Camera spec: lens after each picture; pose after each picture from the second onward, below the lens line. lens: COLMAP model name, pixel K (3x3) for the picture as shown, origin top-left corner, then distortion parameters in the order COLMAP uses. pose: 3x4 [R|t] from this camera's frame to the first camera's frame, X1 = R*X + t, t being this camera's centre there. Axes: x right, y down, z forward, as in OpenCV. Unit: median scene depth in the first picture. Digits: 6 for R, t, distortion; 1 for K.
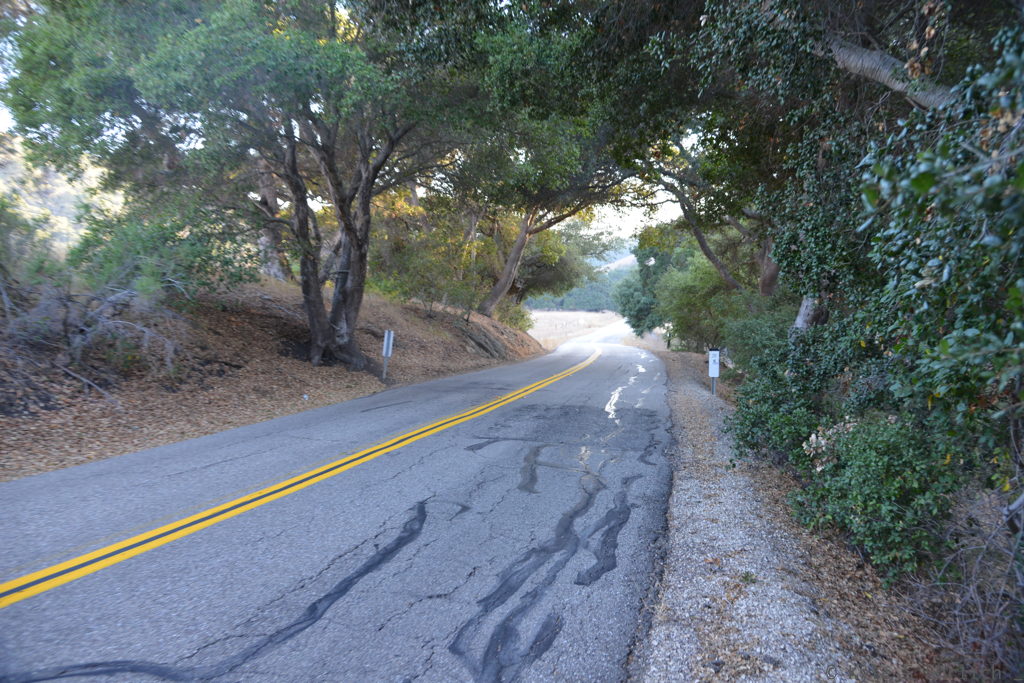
lens RADIAL K [[808.9, 0, 512.0], [0, 808.9, 341.5], [0, 0, 1]] dist [-0.032264, -0.000005]
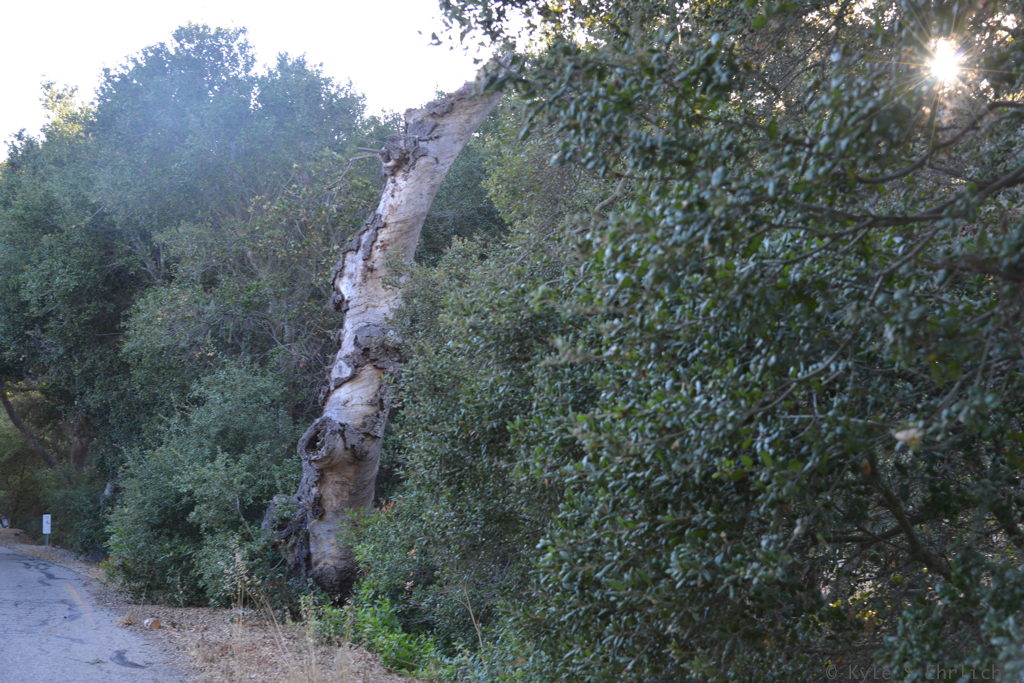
lens RADIAL K [[1486.1, 0, 512.0], [0, 1486.1, 341.5], [0, 0, 1]] dist [-0.035197, 0.082696]
pose [[0.823215, 0.029650, 0.566955, -0.295669], [0.040746, 0.992974, -0.111093, 0.017556], [-0.566266, 0.114554, 0.816223, -0.849044]]
